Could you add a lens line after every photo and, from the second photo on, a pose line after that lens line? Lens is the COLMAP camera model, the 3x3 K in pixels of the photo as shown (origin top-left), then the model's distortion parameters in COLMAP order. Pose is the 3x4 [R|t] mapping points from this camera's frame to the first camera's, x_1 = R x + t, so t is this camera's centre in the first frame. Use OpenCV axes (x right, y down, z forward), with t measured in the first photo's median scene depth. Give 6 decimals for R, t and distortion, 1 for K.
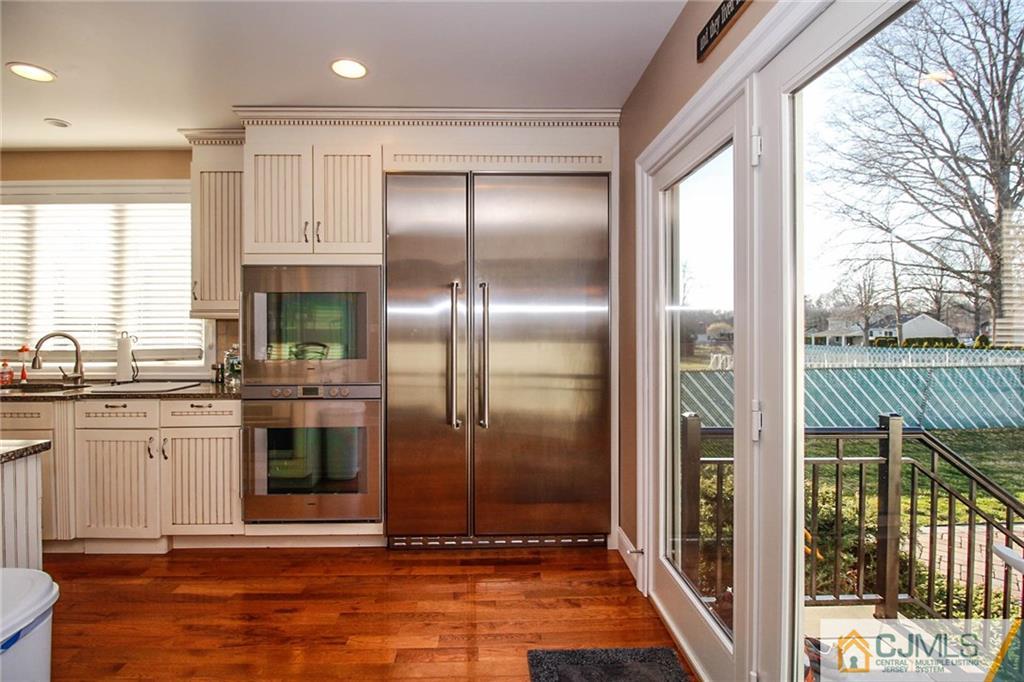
lens RADIAL K [[497.0, 0, 512.0], [0, 497.0, 341.0], [0, 0, 1]] dist [-0.003989, -0.000628]
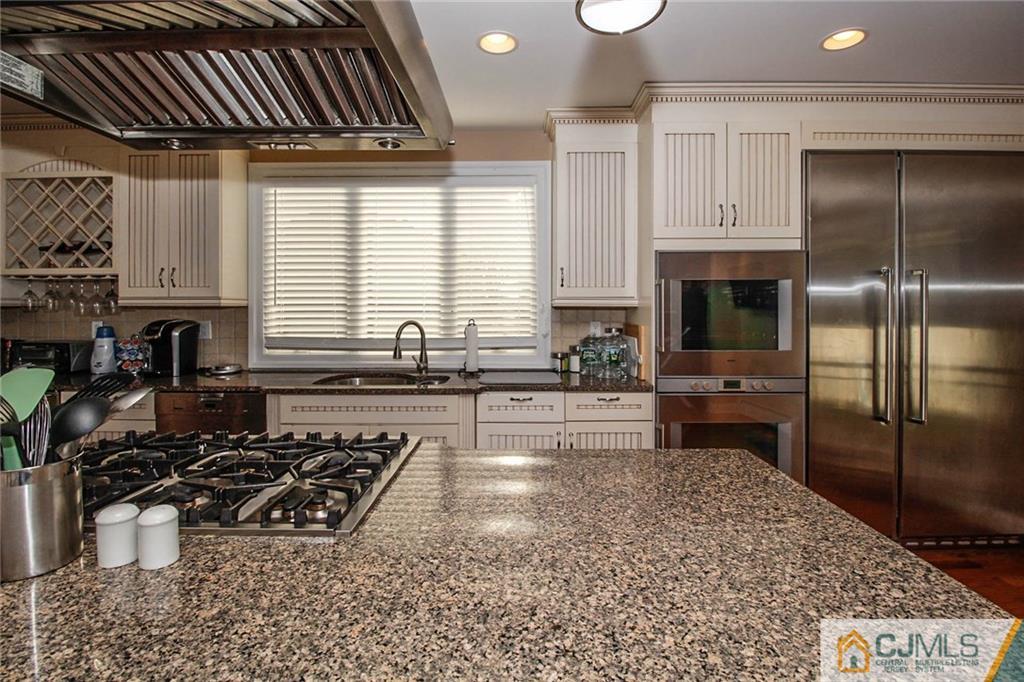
lens RADIAL K [[510.4, 0, 513.5], [0, 510.4, 325.3], [0, 0, 1]] dist [-0.018448, -0.001062]
pose [[0.999208, 0.003517, -0.039642, -0.702681], [-0.003422, 0.999991, 0.002465, -0.010592], [0.039650, -0.002328, 0.999211, 0.020047]]
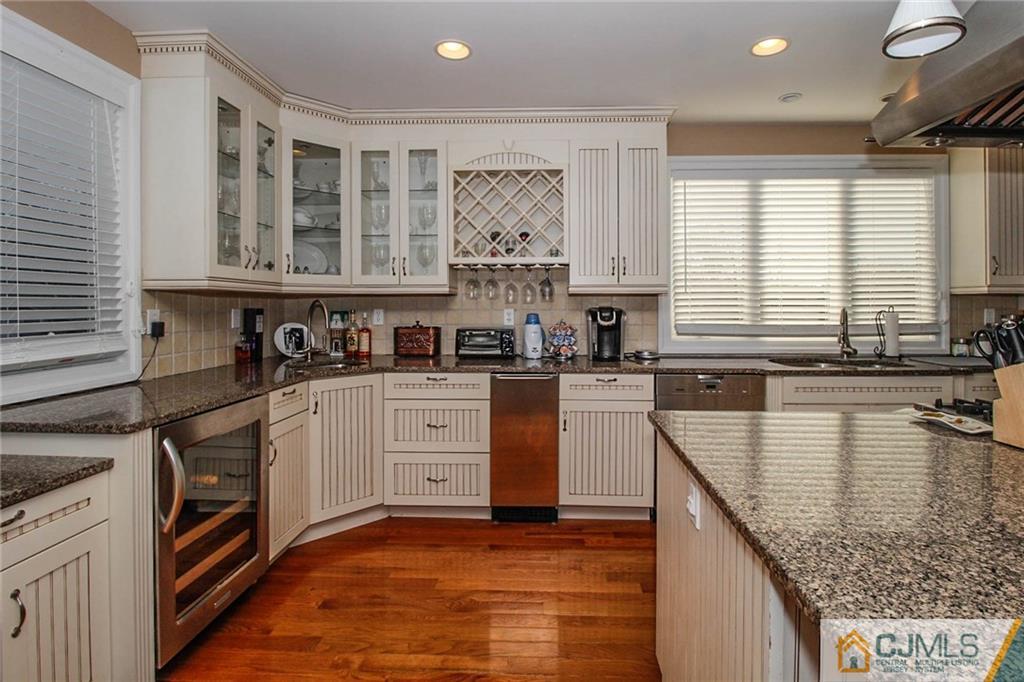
lens RADIAL K [[473.4, 0, 514.0], [0, 473.4, 313.3], [0, 0, 1]] dist [0.002365, 0.000384]
pose [[0.998100, 0.004193, -0.061466, -1.595116], [-0.003708, 0.999961, 0.008004, -0.010559], [0.061497, -0.007761, 0.998077, 0.004159]]
